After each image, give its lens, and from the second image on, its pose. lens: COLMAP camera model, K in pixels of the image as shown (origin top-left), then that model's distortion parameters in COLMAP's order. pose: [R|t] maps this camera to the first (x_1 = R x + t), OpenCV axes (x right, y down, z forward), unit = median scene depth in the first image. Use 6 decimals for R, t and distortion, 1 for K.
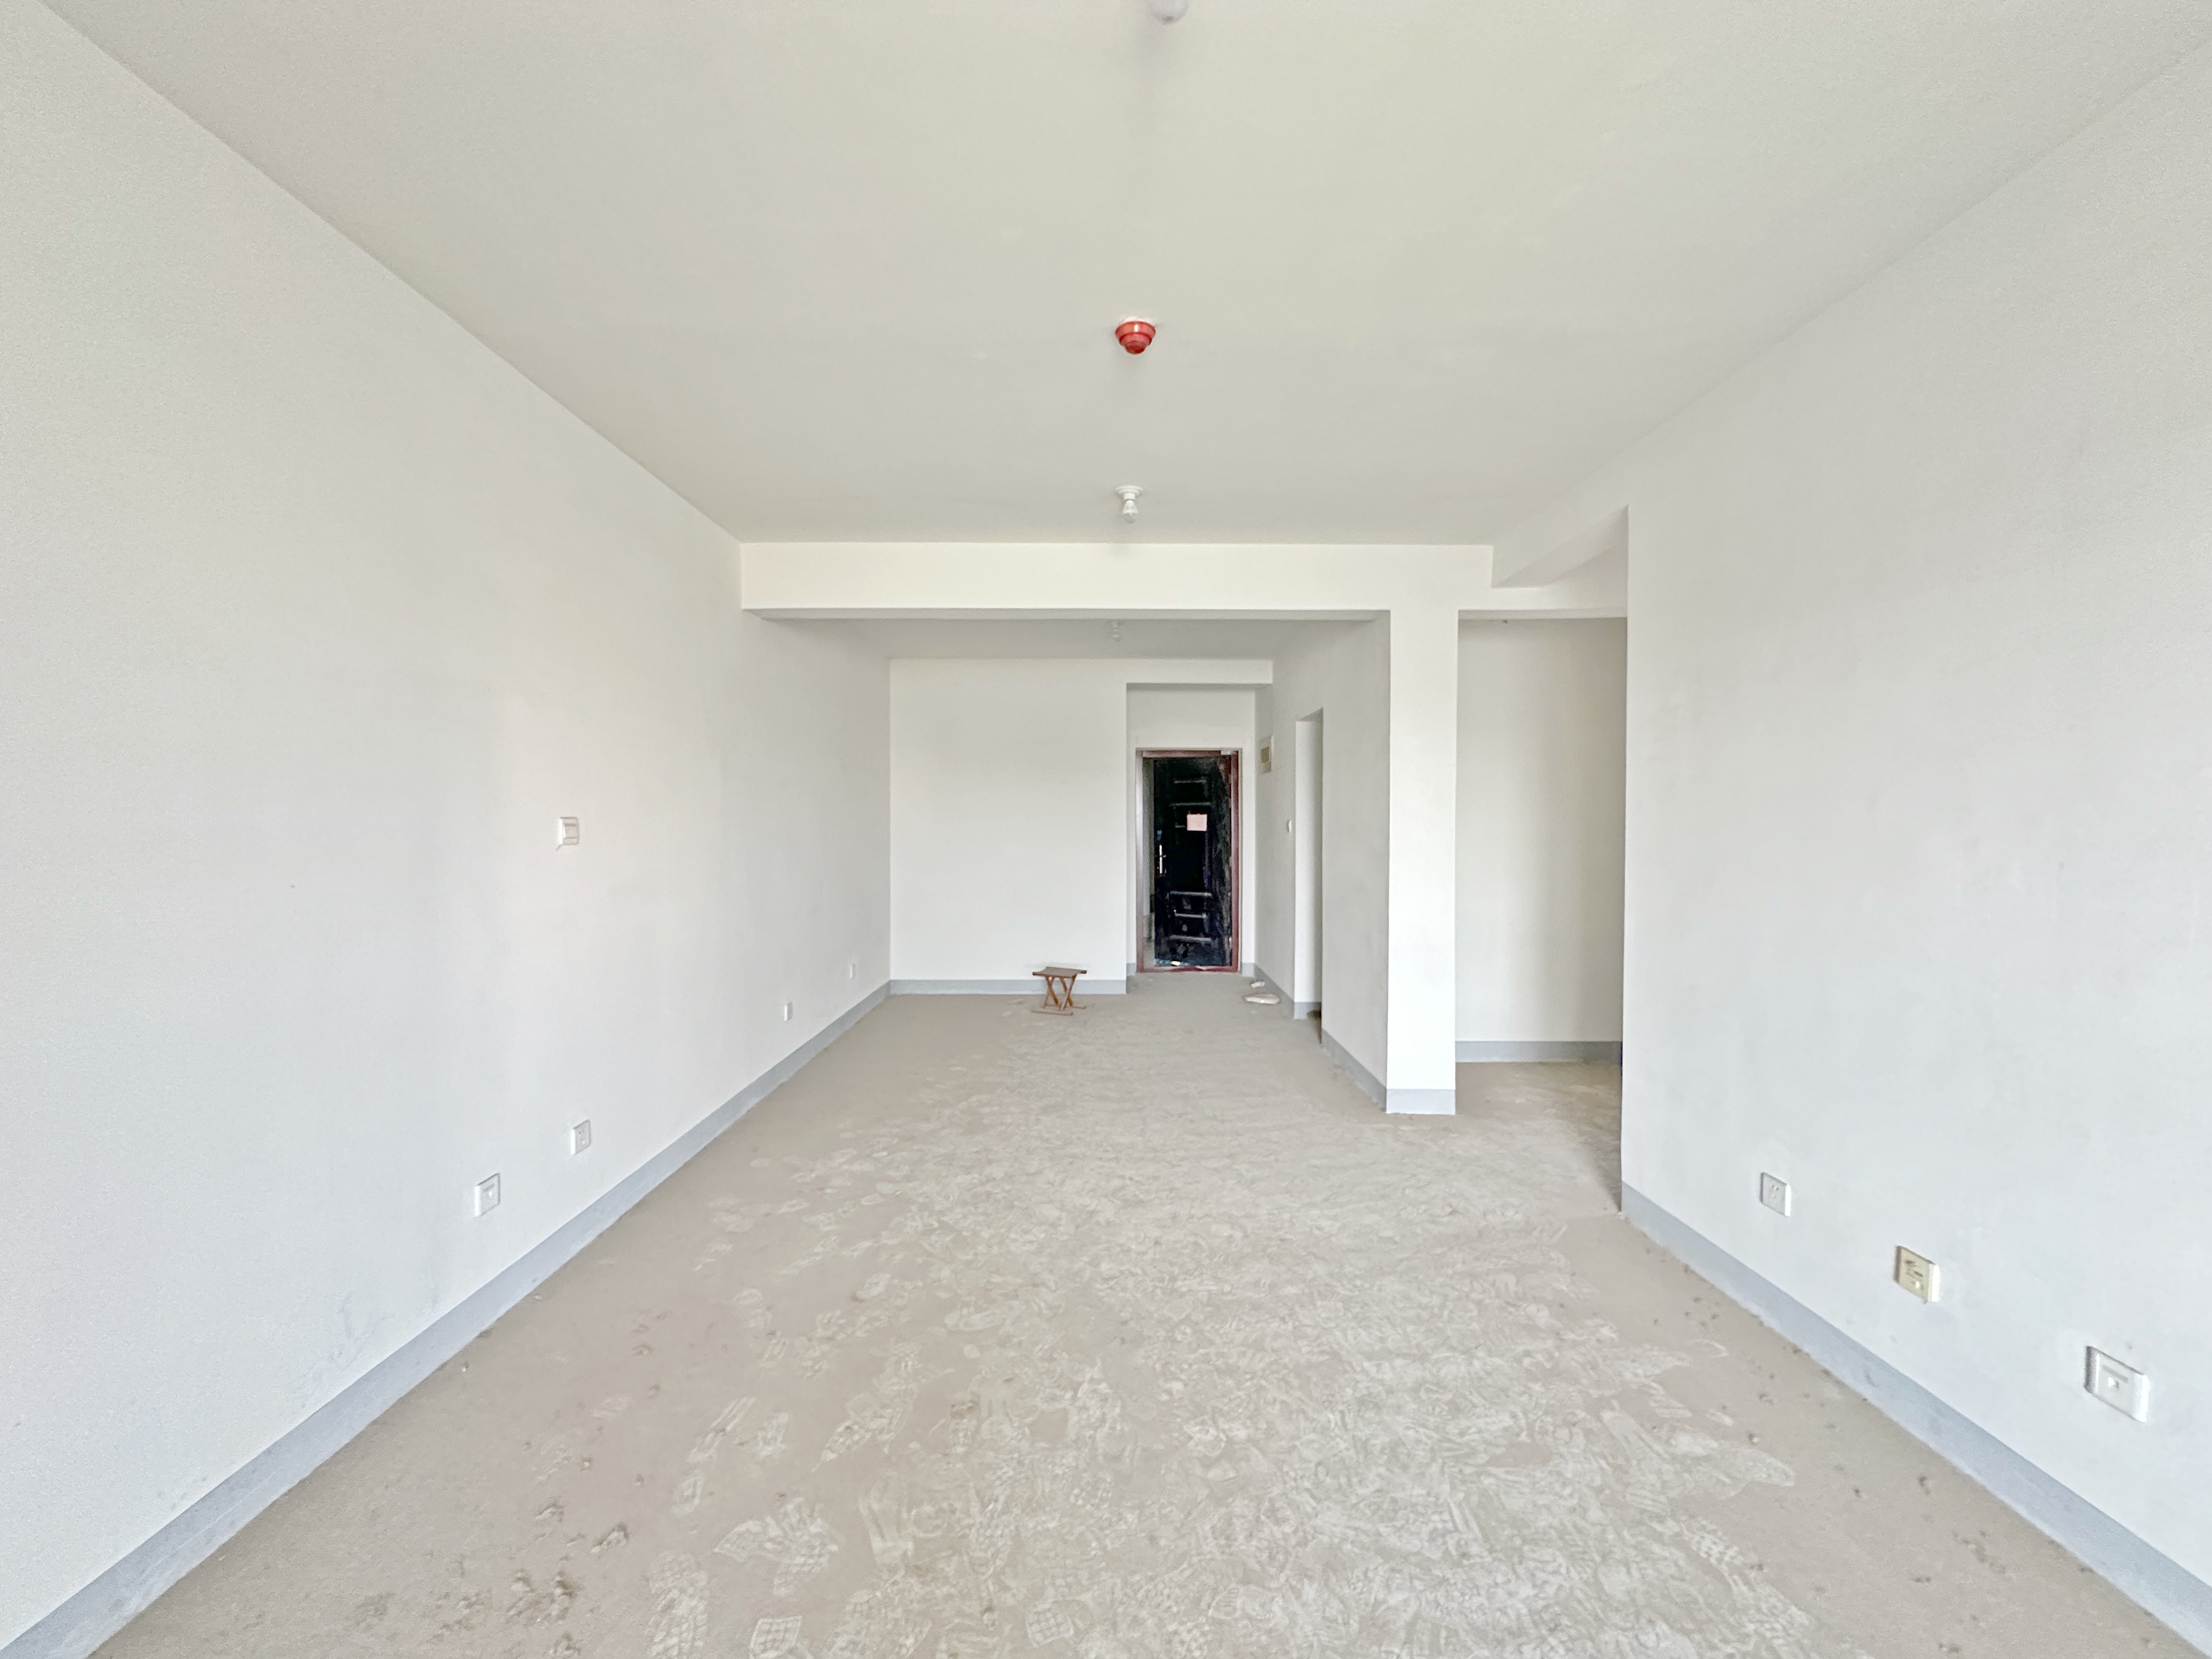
lens RADIAL K [[886.5, 0, 1105.7], [0, 886.5, 824.8], [0, 0, 1]] dist [0.003876, 0.000378]
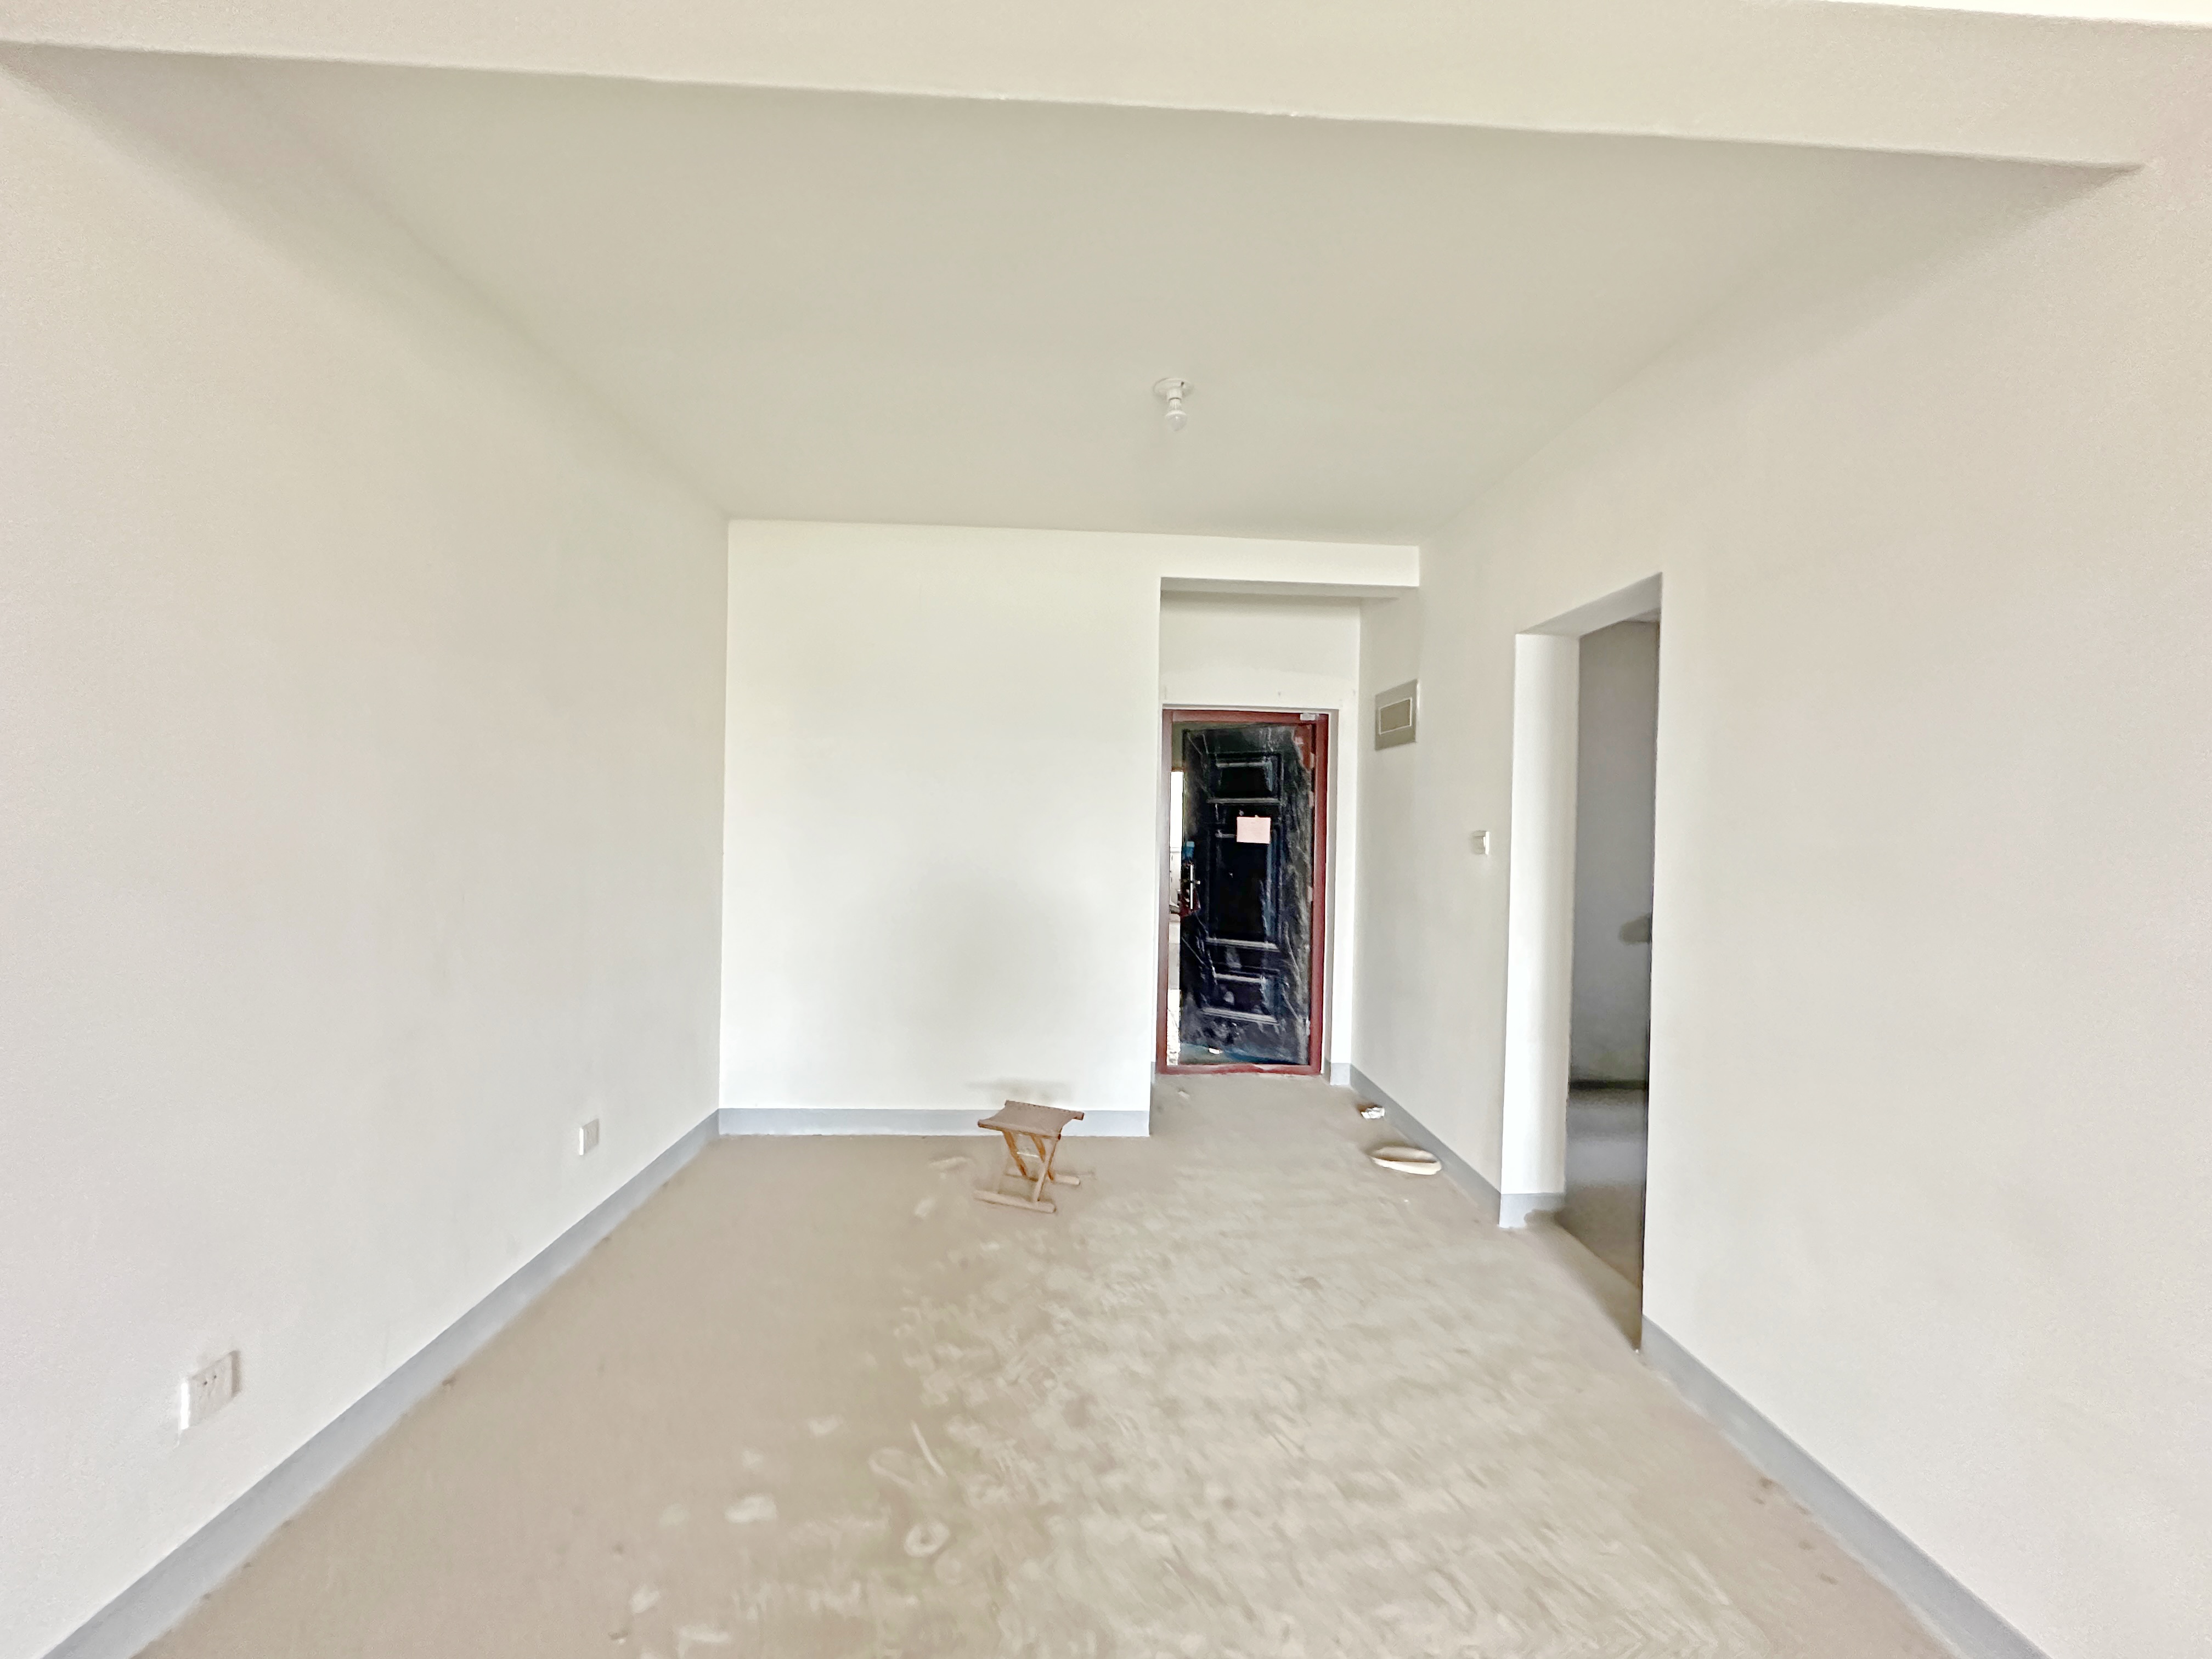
lens RADIAL K [[886.5, 0, 1106.3], [0, 886.5, 834.0], [0, 0, 1]] dist [0.003876, 0.000378]
pose [[0.999079, 0.018111, 0.038894, -0.025457], [-0.018338, 0.999817, 0.005491, -0.001571], [-0.038787, -0.006199, 0.999228, 0.386298]]
